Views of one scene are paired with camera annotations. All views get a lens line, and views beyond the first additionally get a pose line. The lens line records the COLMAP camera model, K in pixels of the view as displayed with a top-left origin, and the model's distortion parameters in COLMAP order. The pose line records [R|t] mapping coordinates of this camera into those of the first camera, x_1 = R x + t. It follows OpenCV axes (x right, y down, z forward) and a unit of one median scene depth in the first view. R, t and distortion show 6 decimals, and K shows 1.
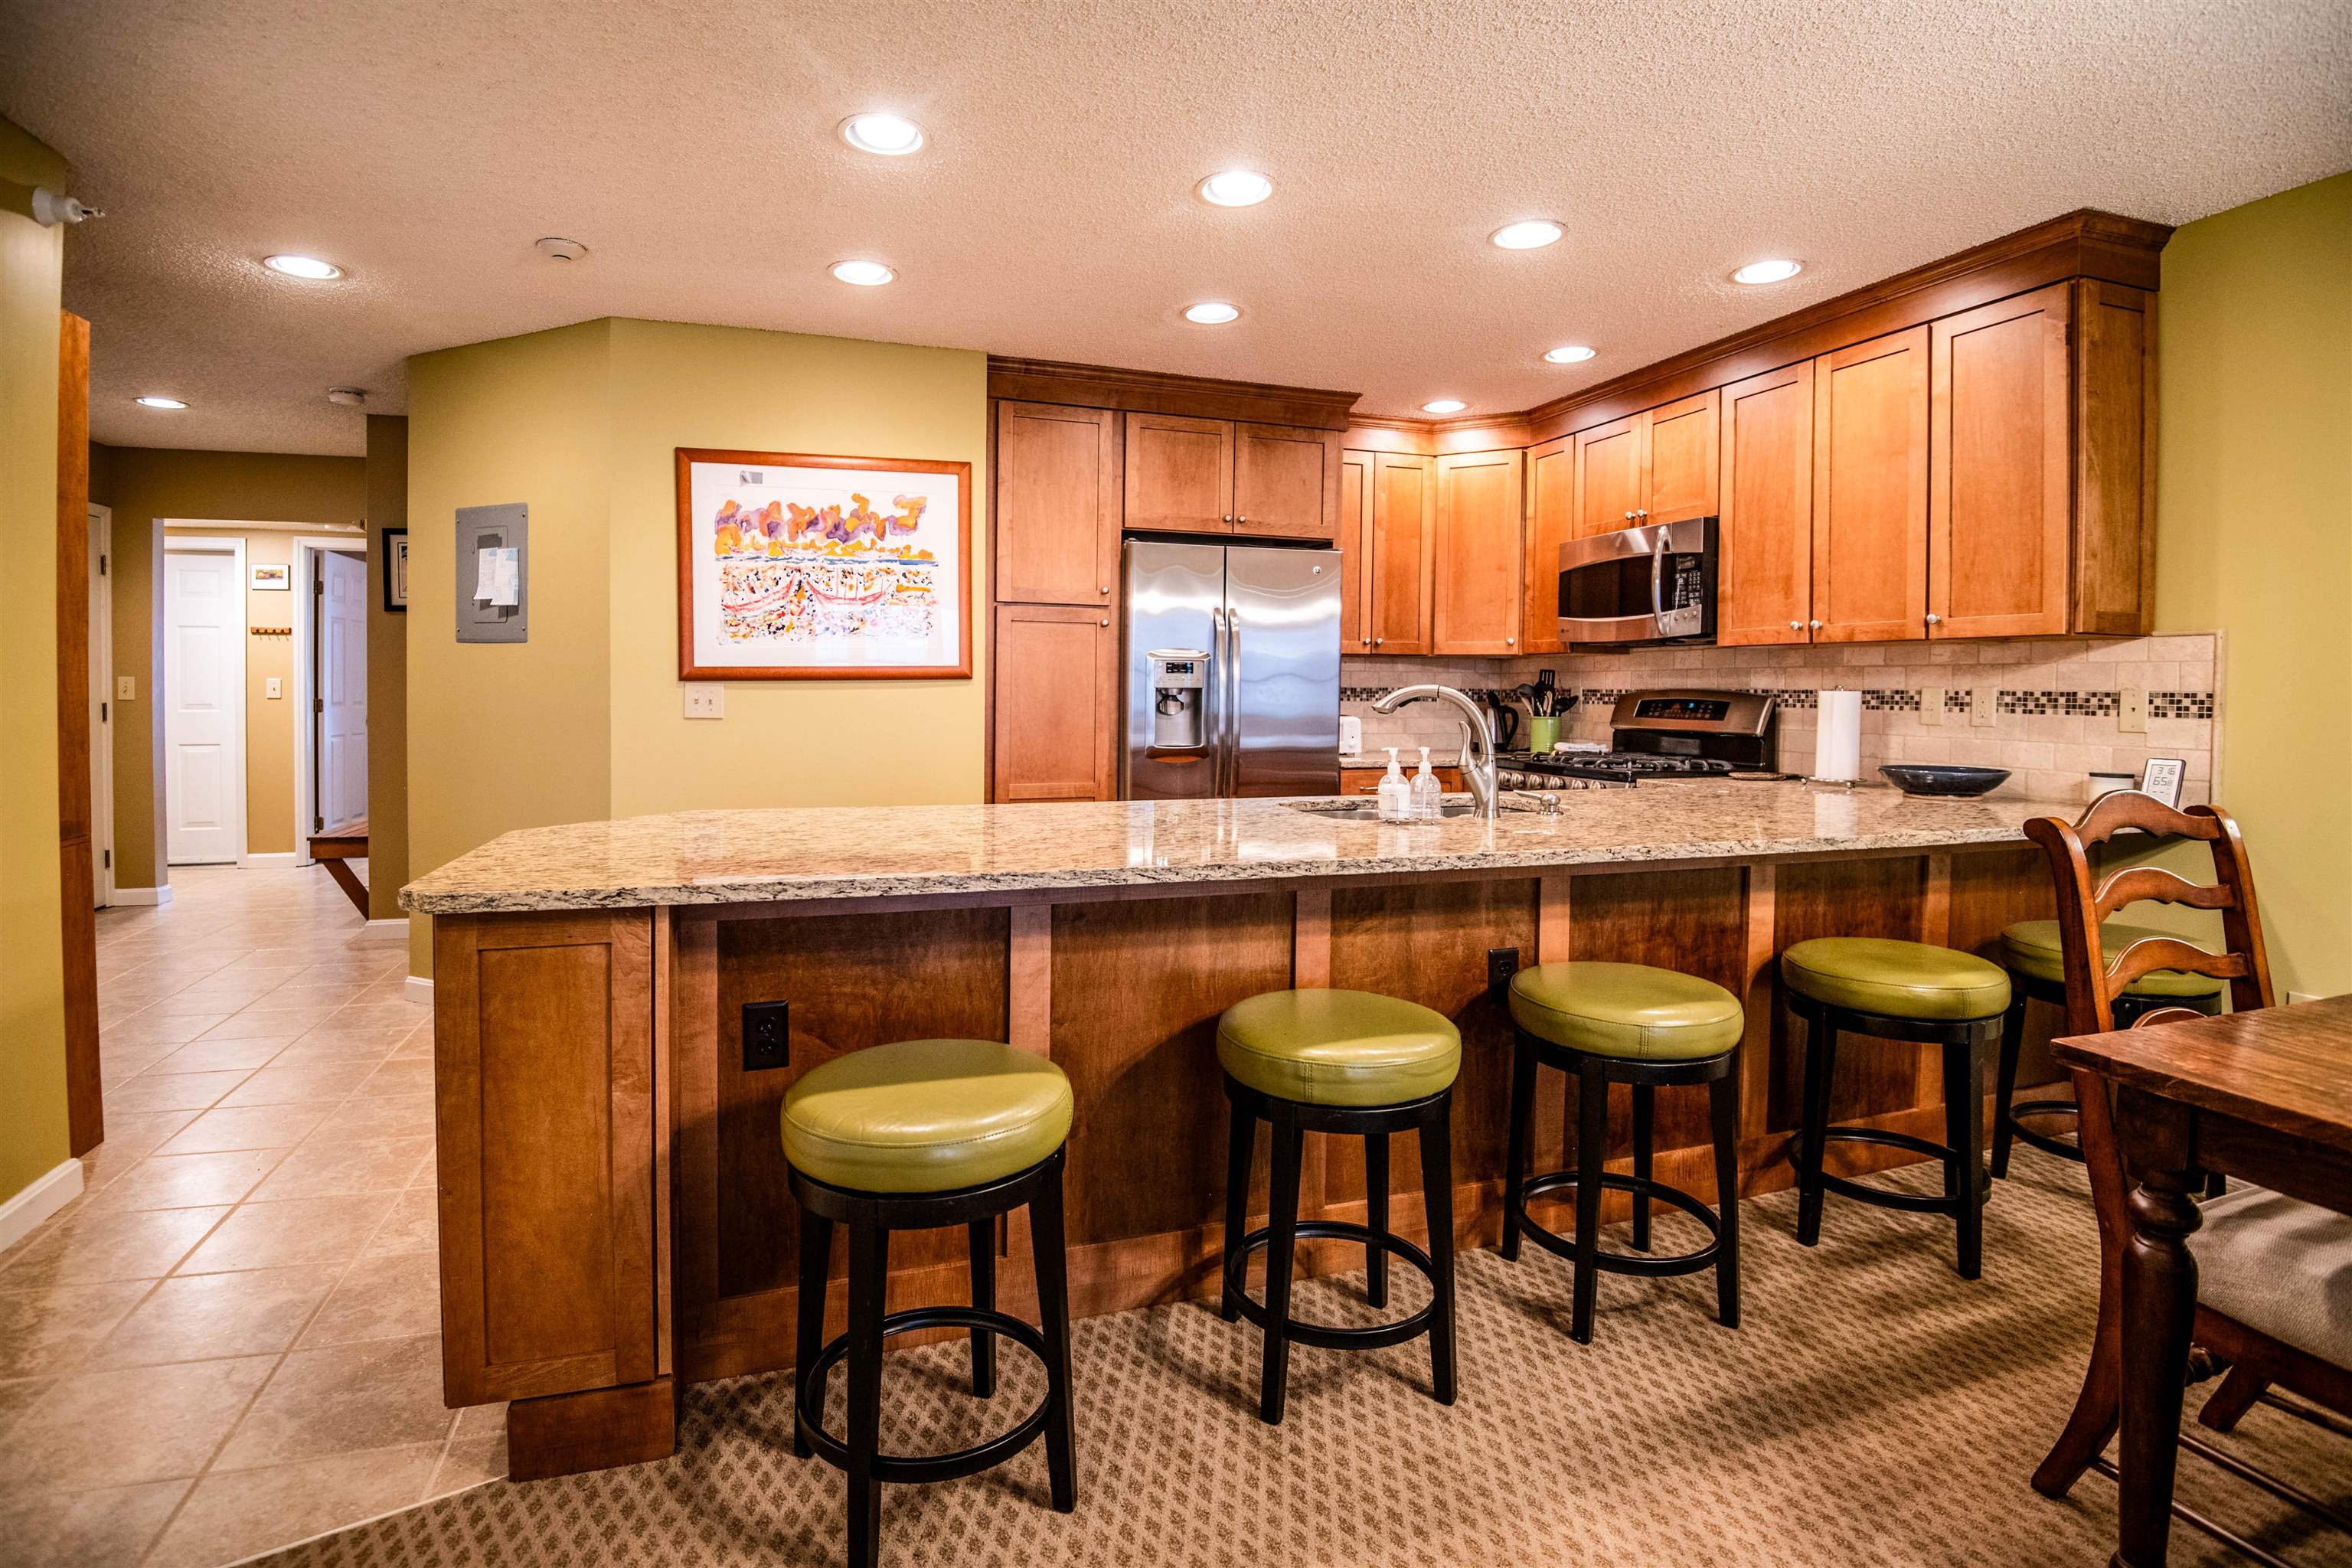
lens RADIAL K [[1160.4, 0, 1140.5], [0, 1160.4, 697.7], [0, 0, 1]] dist [-0.024844, -0.006791]
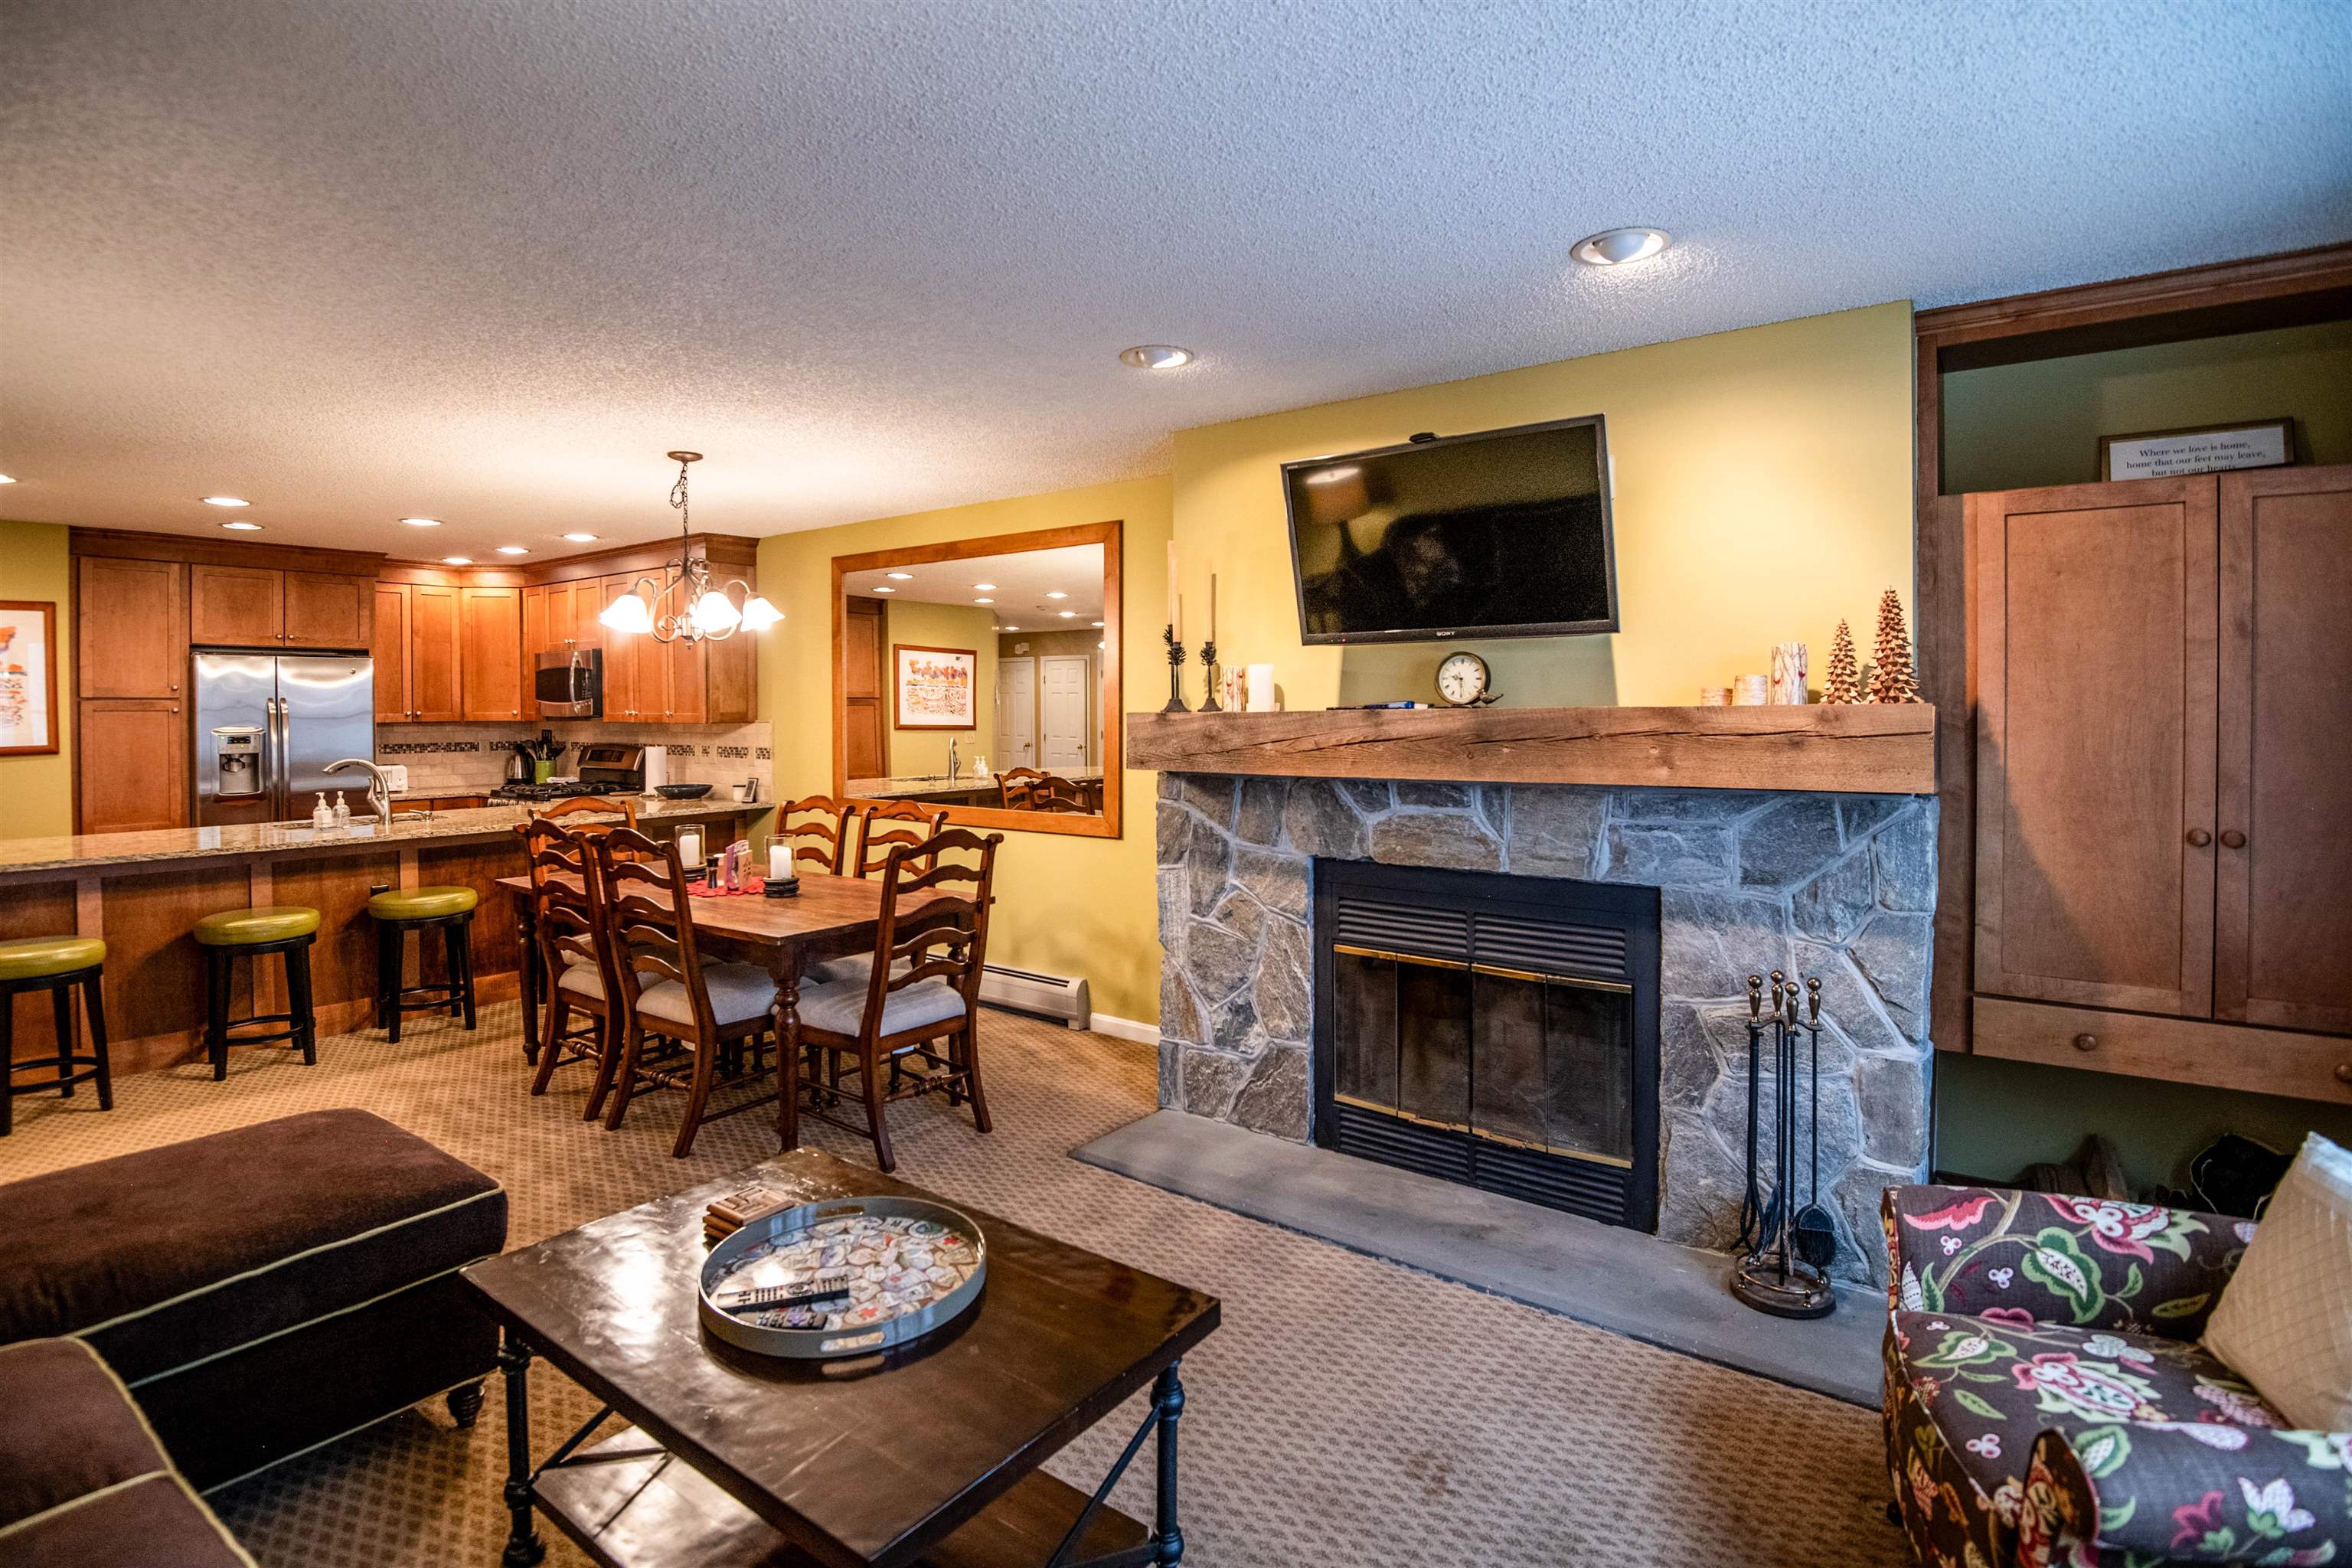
lens RADIAL K [[1160.4, 0, 1134.5], [0, 1160.4, 723.0], [0, 0, 1]] dist [-0.024844, -0.006791]
pose [[0.823623, -0.023937, 0.566632, 0.167063], [0.018007, 0.999709, 0.016058, -0.055576], [-0.566852, -0.003023, 0.823814, -0.938393]]
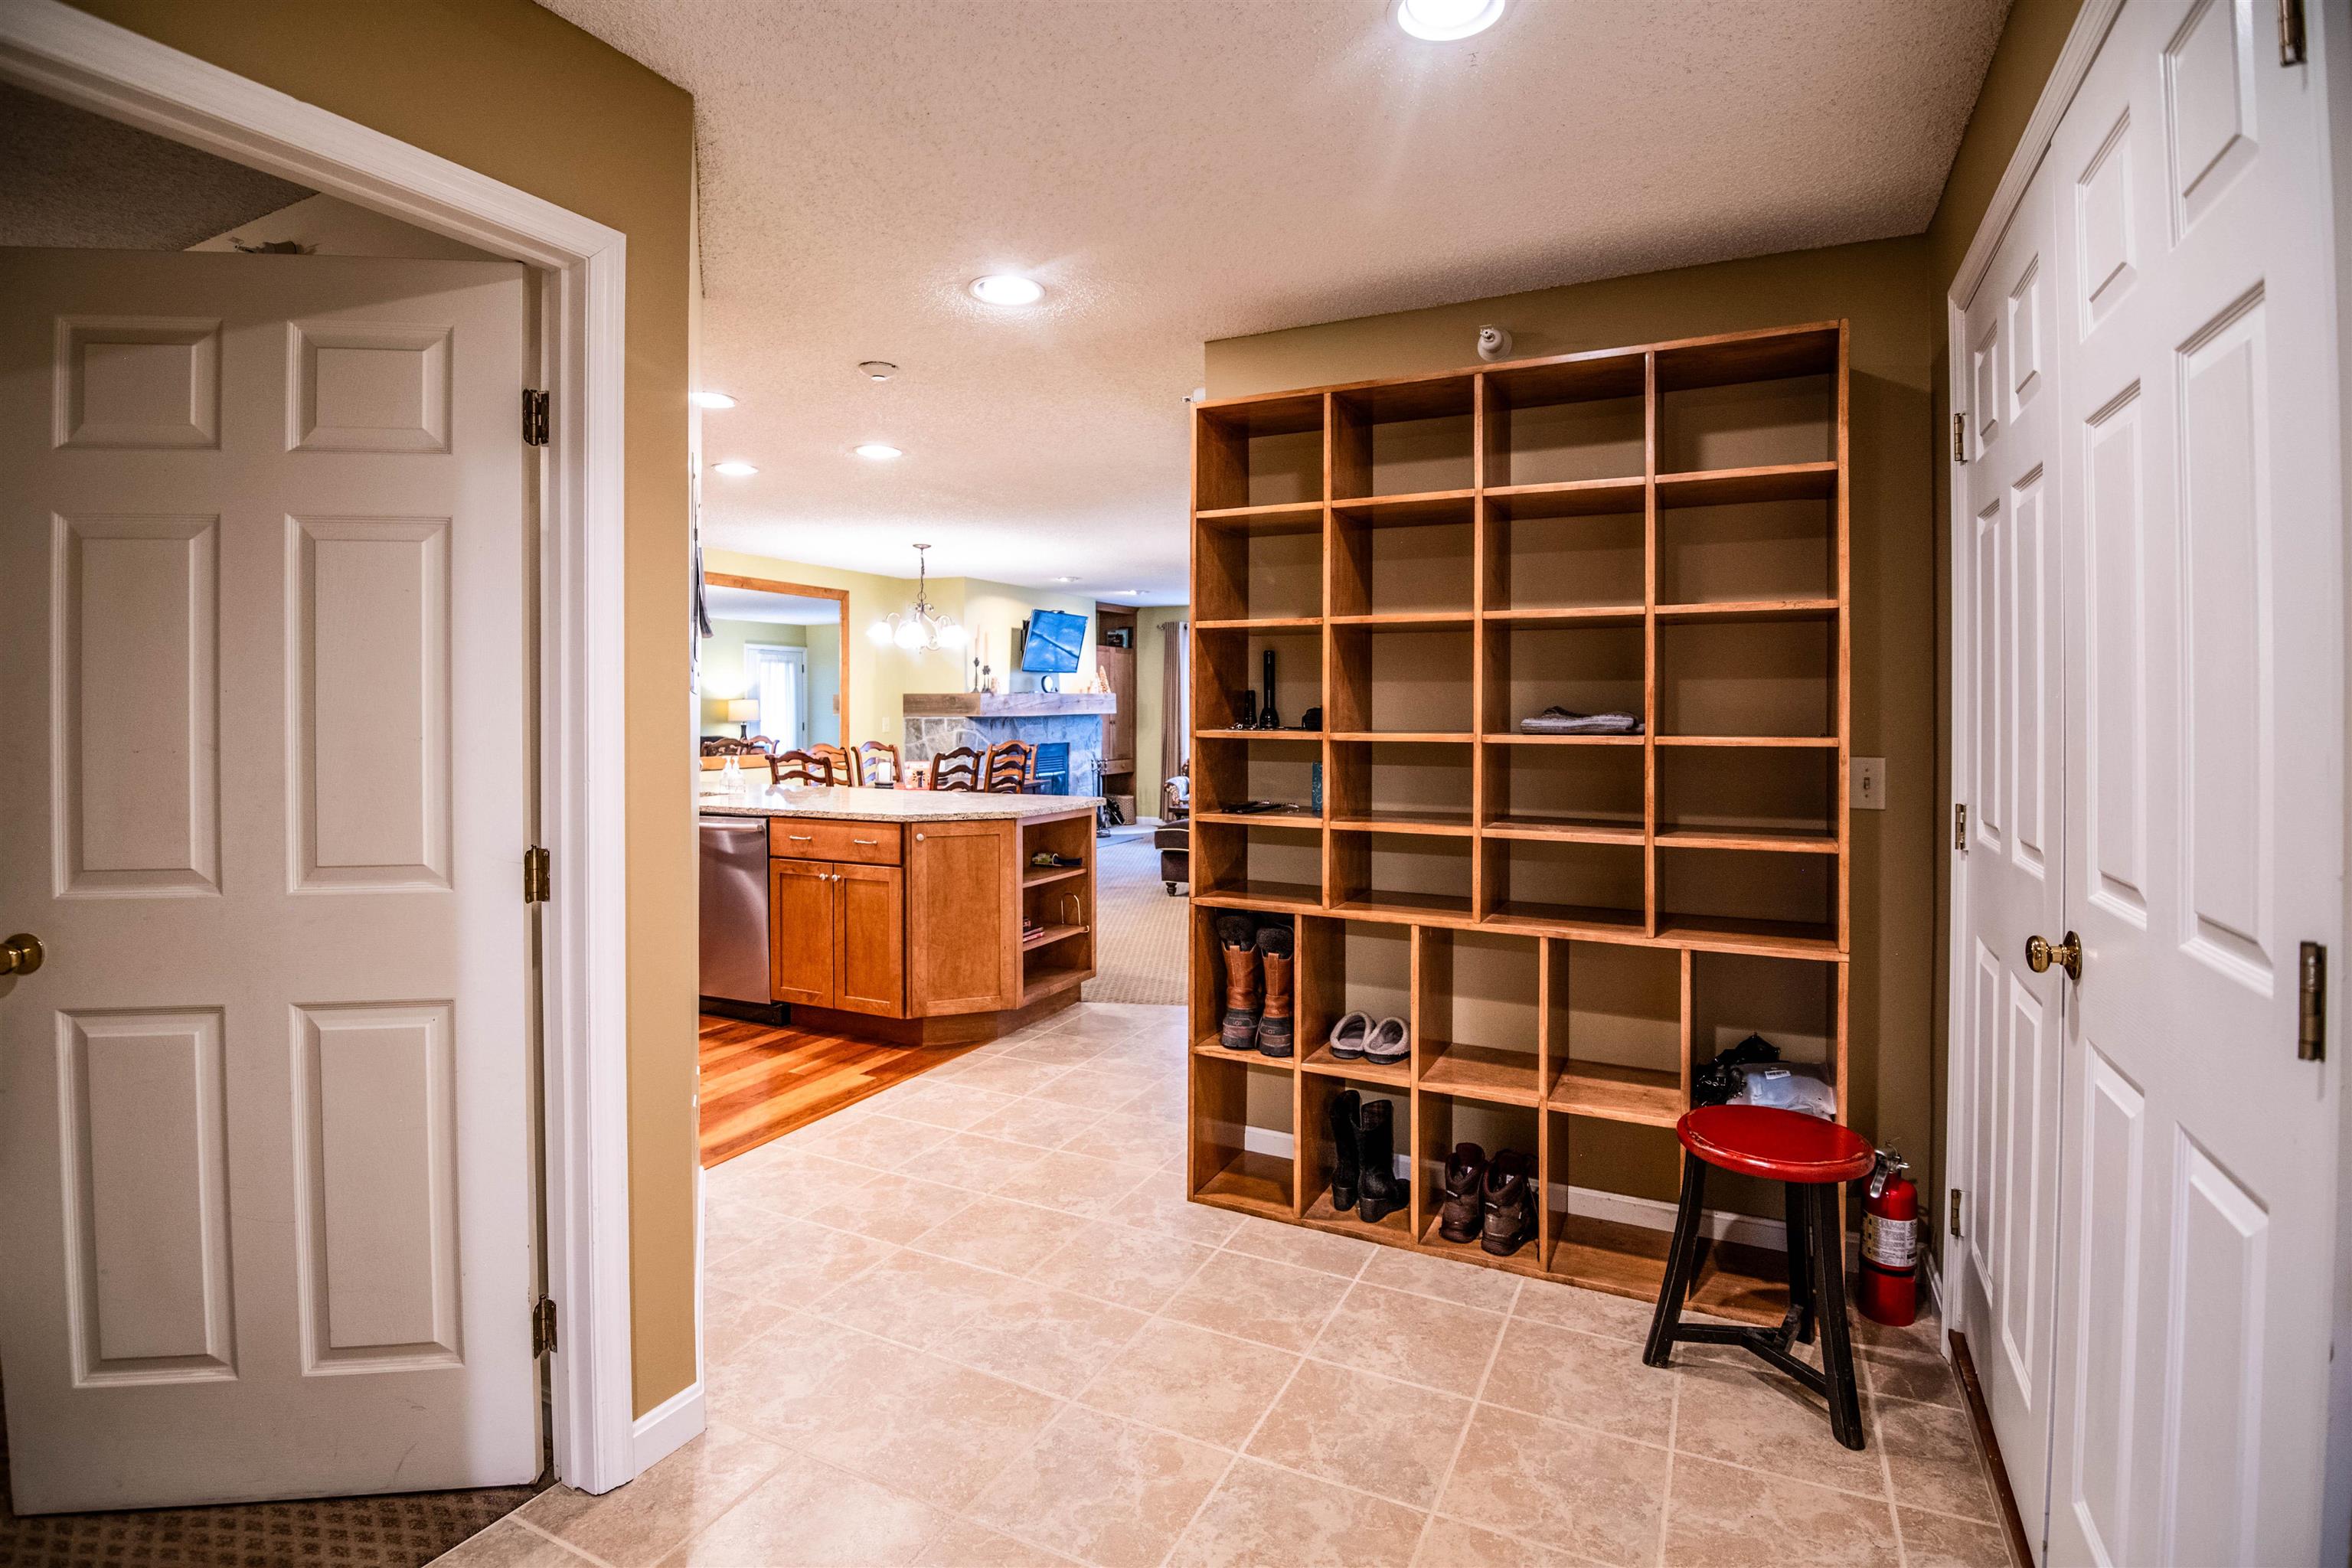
lens RADIAL K [[1160.4, 0, 1248.3], [0, 1160.4, 737.4], [0, 0, 1]] dist [-0.024844, -0.006791]
pose [[-0.762059, -0.019875, 0.647202, -1.244682], [0.005173, 0.999310, 0.036779, -0.042866], [-0.647487, 0.031376, -0.761430, 1.330602]]
